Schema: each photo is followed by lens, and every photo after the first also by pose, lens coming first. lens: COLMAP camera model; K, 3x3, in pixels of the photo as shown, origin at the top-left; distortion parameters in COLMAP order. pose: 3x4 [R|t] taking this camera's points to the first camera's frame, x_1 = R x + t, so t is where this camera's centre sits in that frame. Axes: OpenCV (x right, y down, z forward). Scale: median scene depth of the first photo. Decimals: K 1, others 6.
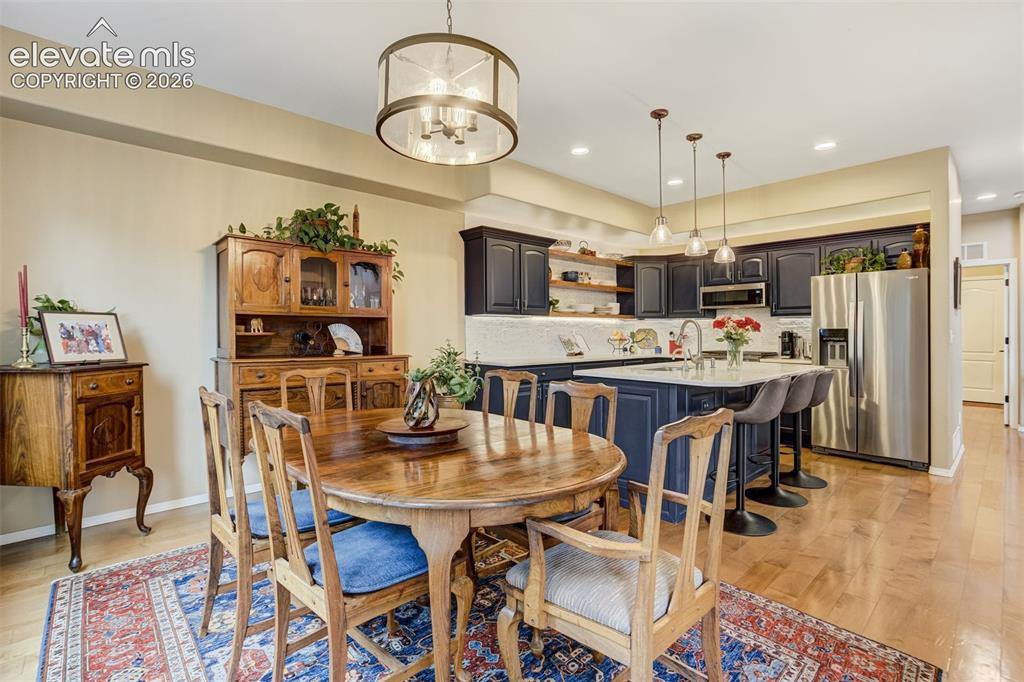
lens RADIAL K [[469.6, 0, 505.8], [0, 469.6, 327.6], [0, 0, 1]] dist [-0.040766, 0.009276]
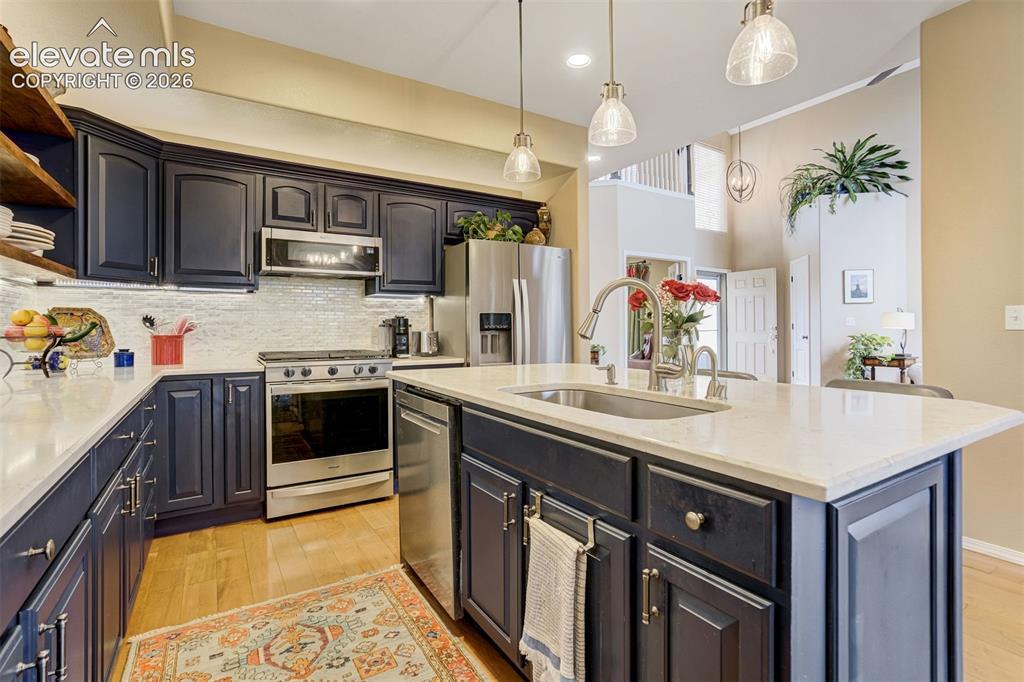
lens RADIAL K [[469.6, 0, 505.8], [0, 469.6, 327.6], [0, 0, 1]] dist [-0.040766, 0.009276]
pose [[0.189076, -0.000679, 0.981962, -0.026044], [-0.009243, 0.999954, 0.002471, 0.020100], [-0.981919, -0.009543, 0.189061, 0.702106]]
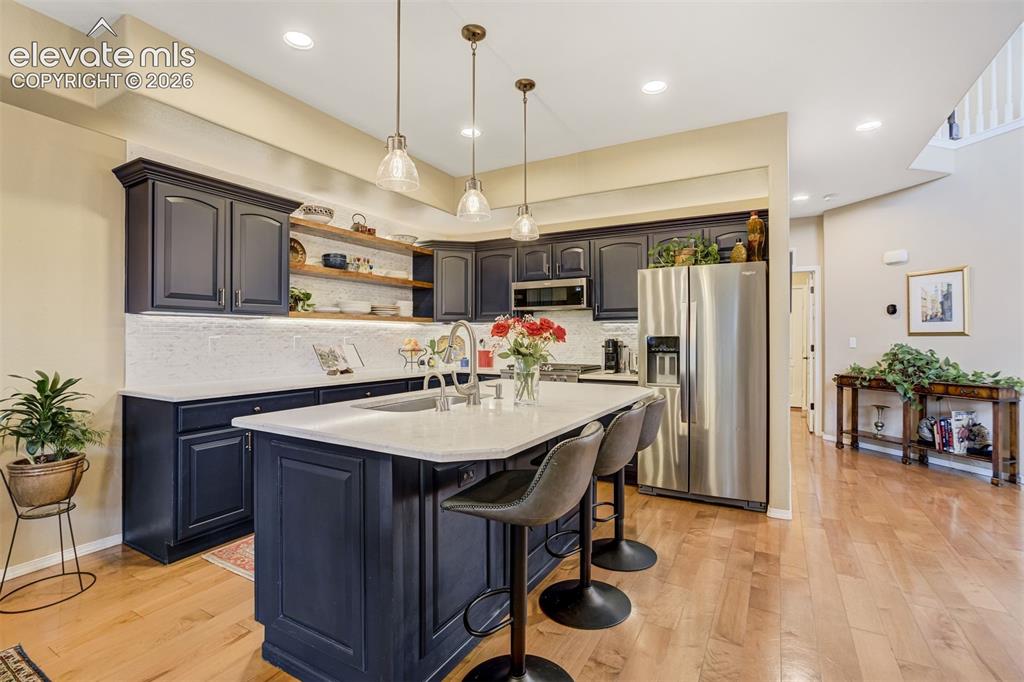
lens RADIAL K [[469.6, 0, 505.8], [0, 469.6, 327.6], [0, 0, 1]] dist [-0.040766, 0.009276]
pose [[0.953392, 0.006758, 0.301659, 0.184903], [-0.003003, 0.999912, -0.012911, -0.001236], [-0.301719, 0.011403, 0.953329, 0.275715]]
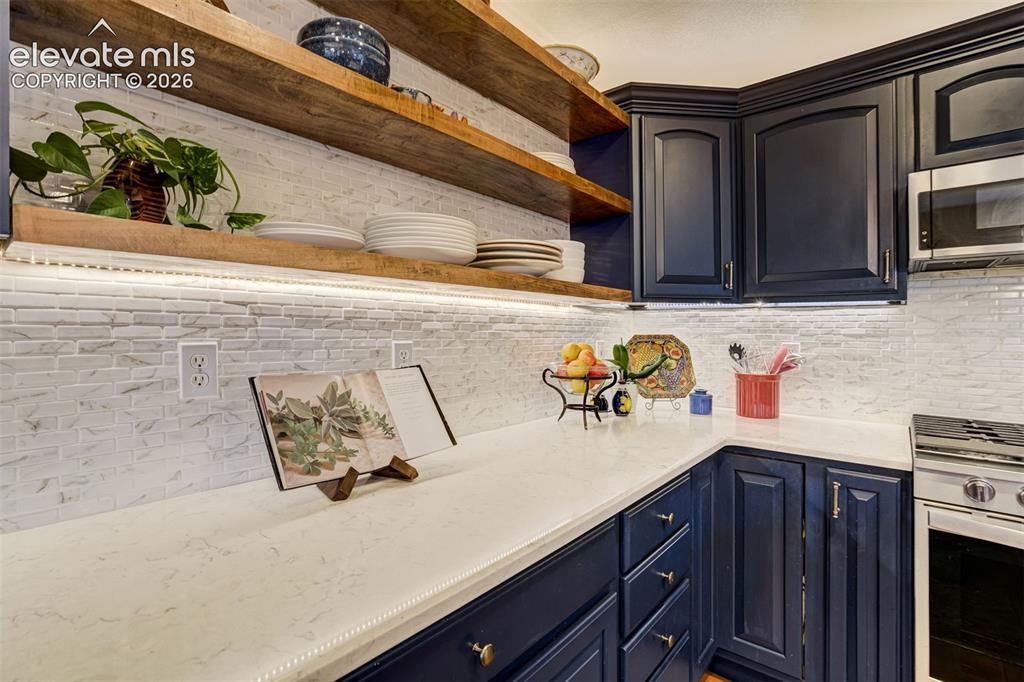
lens RADIAL K [[469.6, 0, 505.8], [0, 469.6, 327.6], [0, 0, 1]] dist [-0.040766, 0.009276]
pose [[0.993224, 0.008666, 0.115891, 0.192761], [-0.008898, 0.999959, 0.001489, -0.002743], [-0.115873, -0.002510, 0.993261, 0.851755]]
